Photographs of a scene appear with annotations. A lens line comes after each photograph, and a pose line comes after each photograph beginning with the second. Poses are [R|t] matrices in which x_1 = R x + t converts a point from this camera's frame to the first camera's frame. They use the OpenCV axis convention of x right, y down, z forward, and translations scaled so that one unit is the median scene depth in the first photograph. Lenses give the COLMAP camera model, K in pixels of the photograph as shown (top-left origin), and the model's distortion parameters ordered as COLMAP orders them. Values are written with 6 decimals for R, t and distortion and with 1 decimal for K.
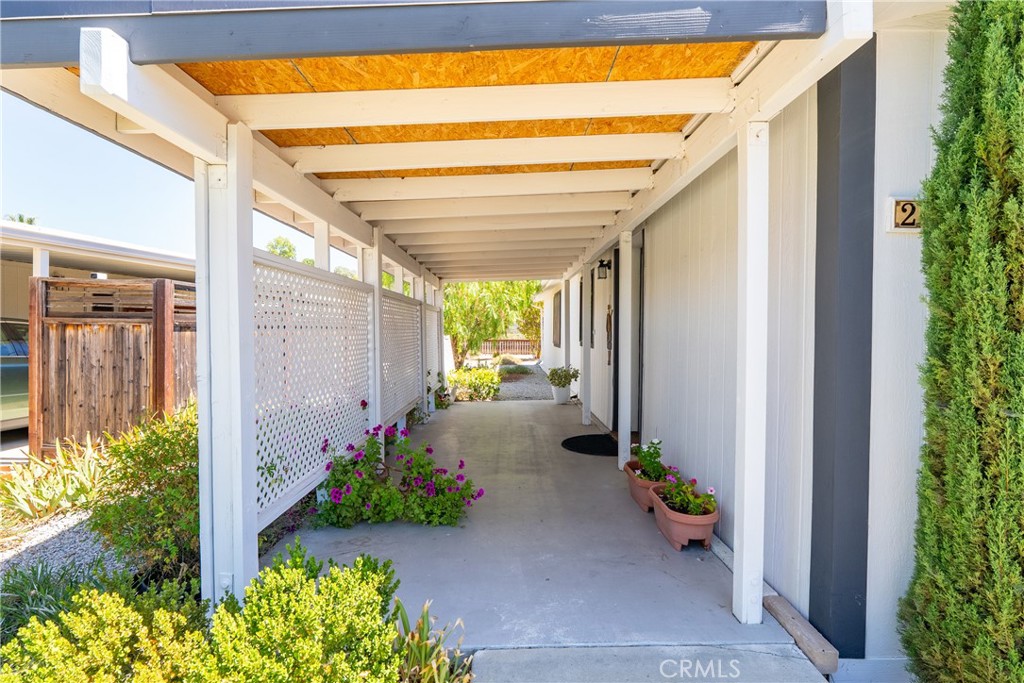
lens RADIAL K [[523.4, 0, 504.6], [0, 523.4, 341.1], [0, 0, 1]] dist [0.001406, 0.000434]
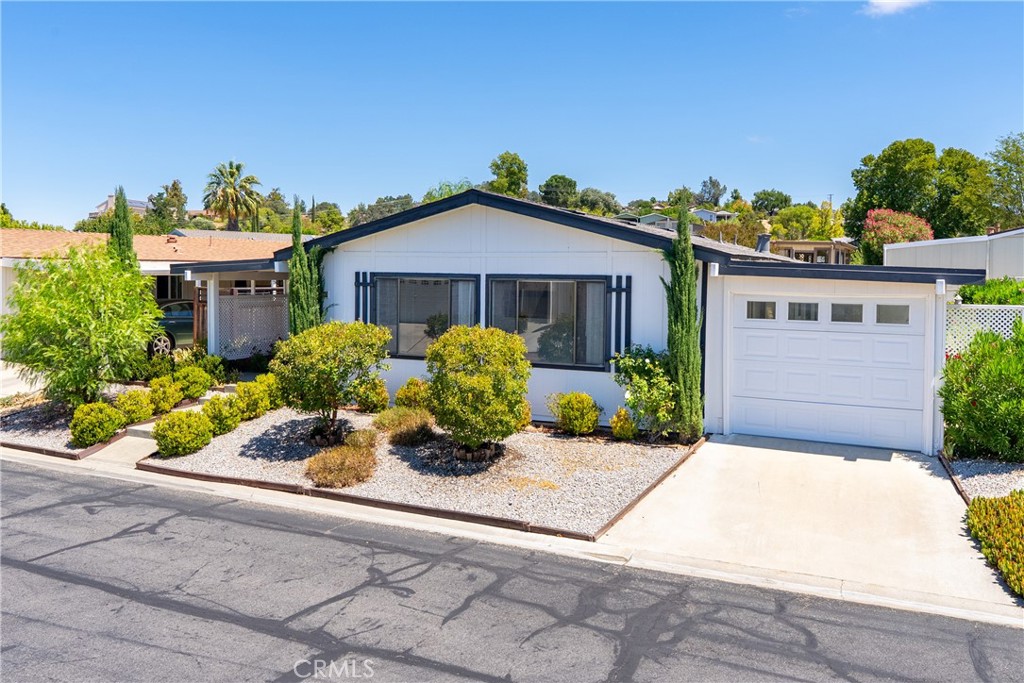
lens RADIAL K [[867.2, 0, 505.6], [0, 867.2, 302.0], [0, 0, 1]] dist [0.000937, -0.003361]
pose [[0.900934, 0.015202, -0.433690, 1.217471], [-0.011592, 0.999873, 0.010969, -0.058797], [0.433801, -0.004856, 0.900995, -1.141264]]
